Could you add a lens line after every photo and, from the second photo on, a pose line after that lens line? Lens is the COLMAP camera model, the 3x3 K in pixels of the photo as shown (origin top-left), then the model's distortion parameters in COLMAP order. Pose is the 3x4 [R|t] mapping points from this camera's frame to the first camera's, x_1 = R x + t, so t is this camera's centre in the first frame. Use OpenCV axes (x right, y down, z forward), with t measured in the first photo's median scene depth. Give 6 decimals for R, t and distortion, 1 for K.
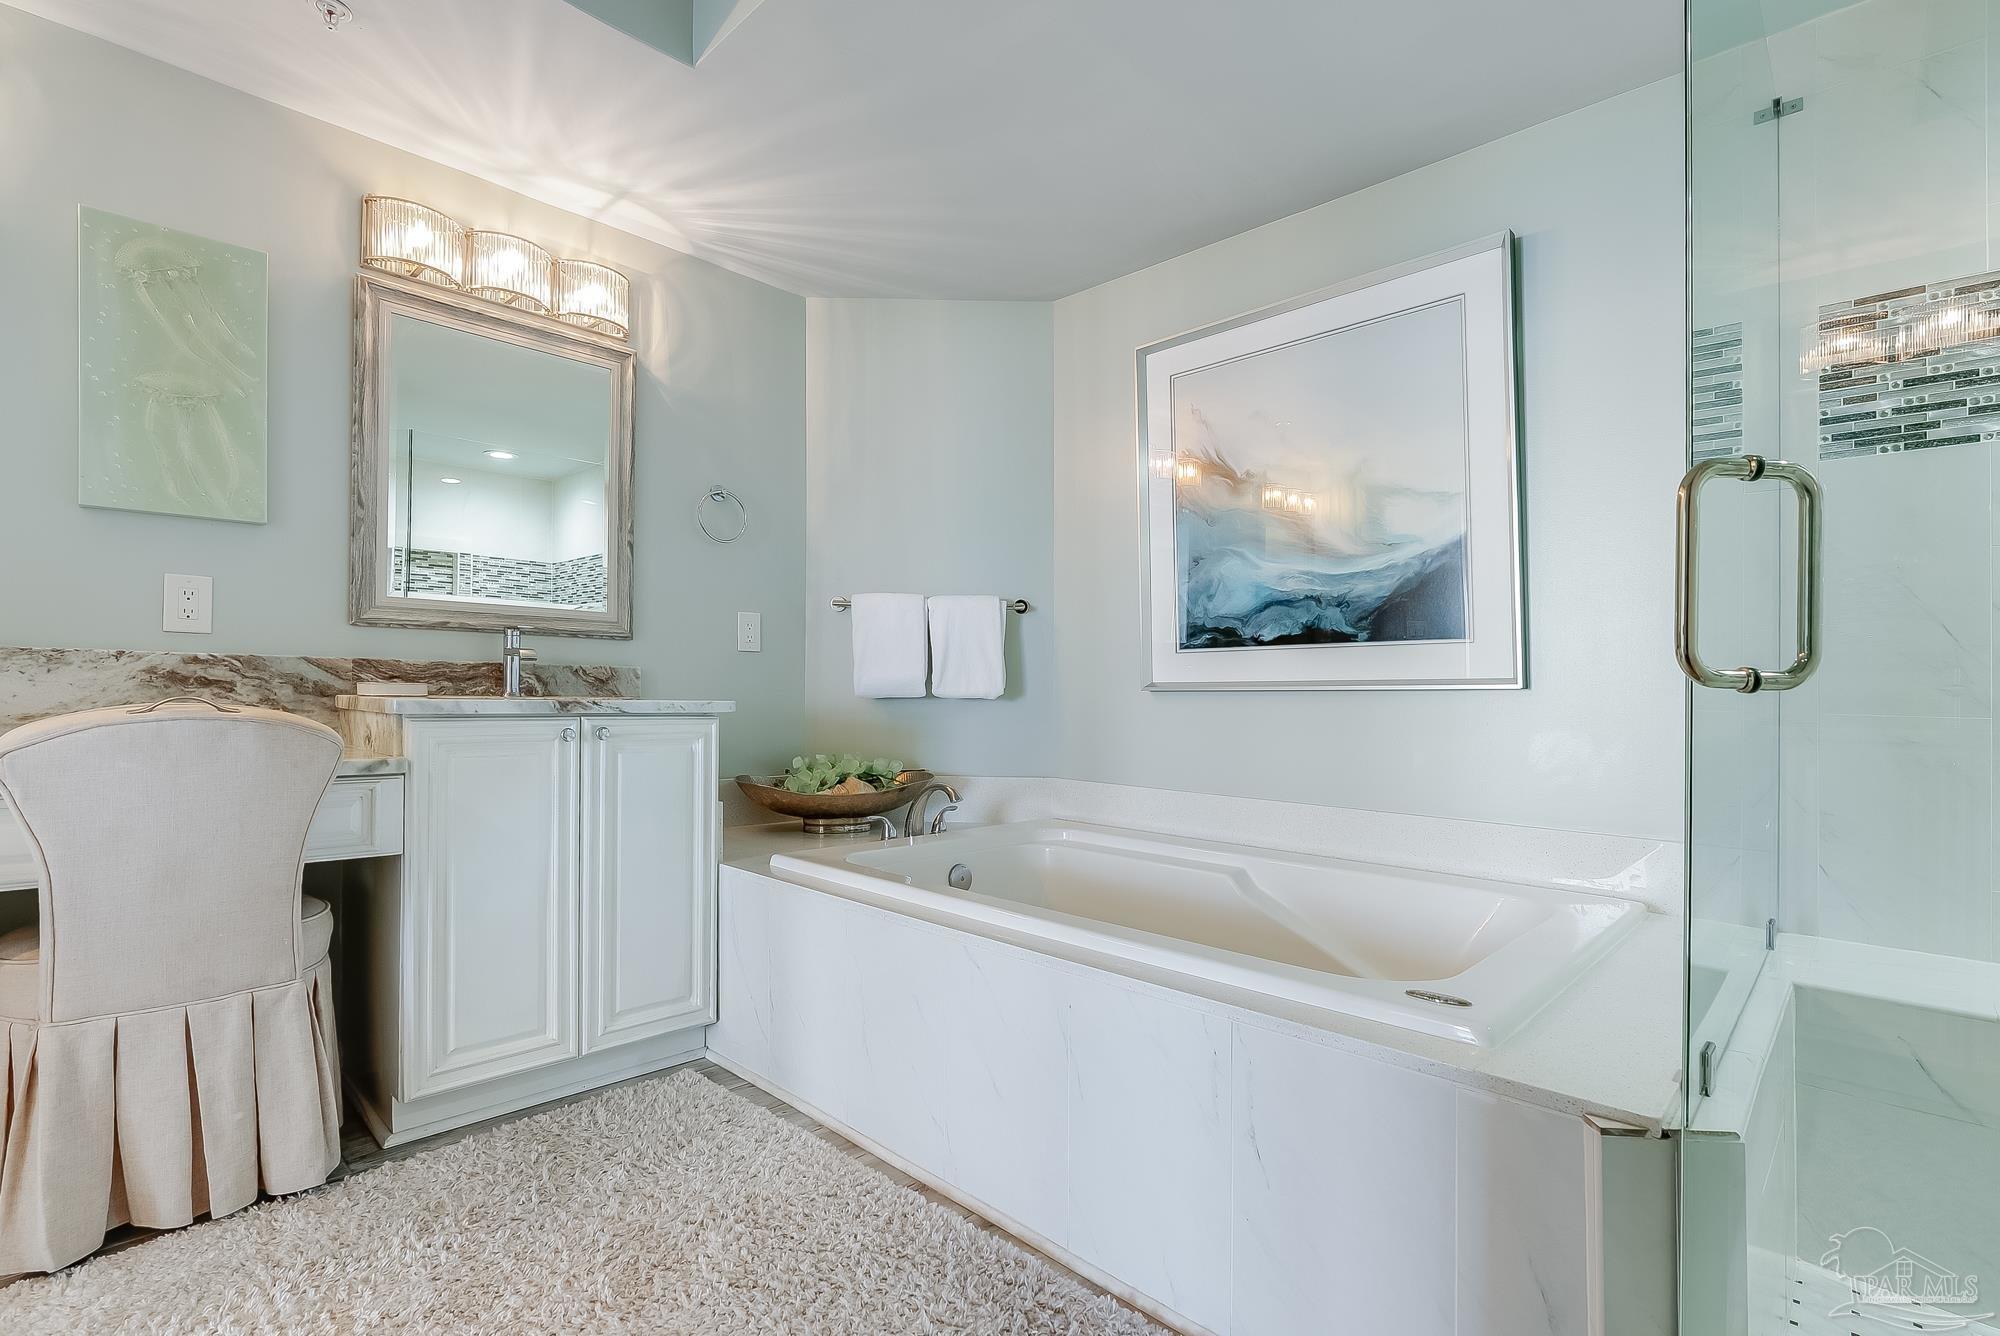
lens RADIAL K [[935.2, 0, 1001.6], [0, 935.2, 678.6], [0, 0, 1]] dist [-0.003684, 0.001644]
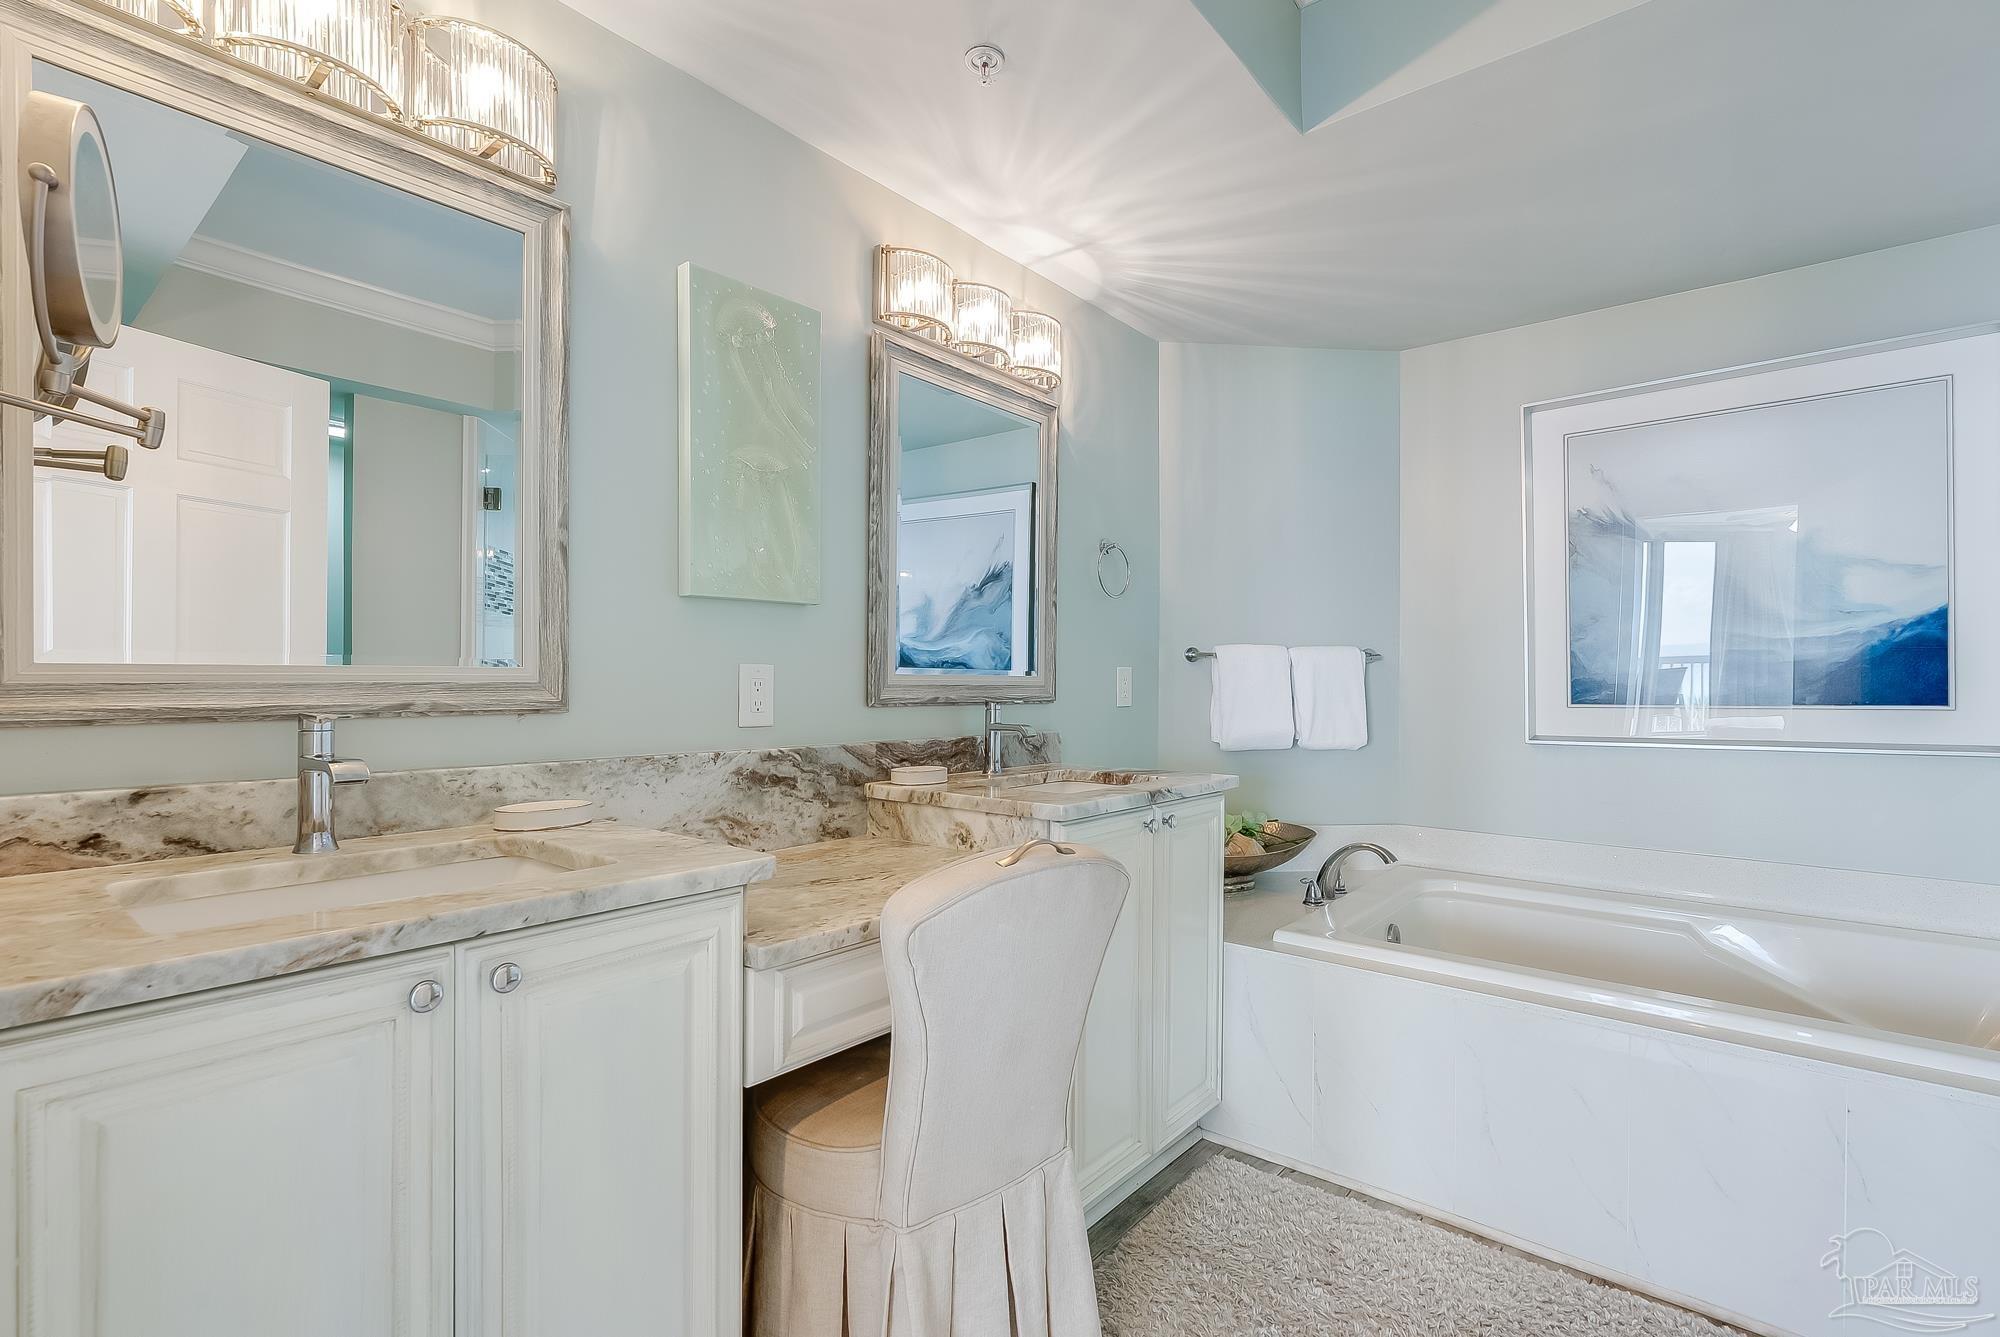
lens RADIAL K [[916.1, 0, 997.7], [0, 916.1, 683.0], [0, 0, 1]] dist [-0.002519, 0.001559]
pose [[0.996058, -0.010869, 0.088034, -0.639458], [0.009328, 0.999796, 0.017893, -0.095356], [-0.088211, -0.017001, 0.995957, 0.072116]]
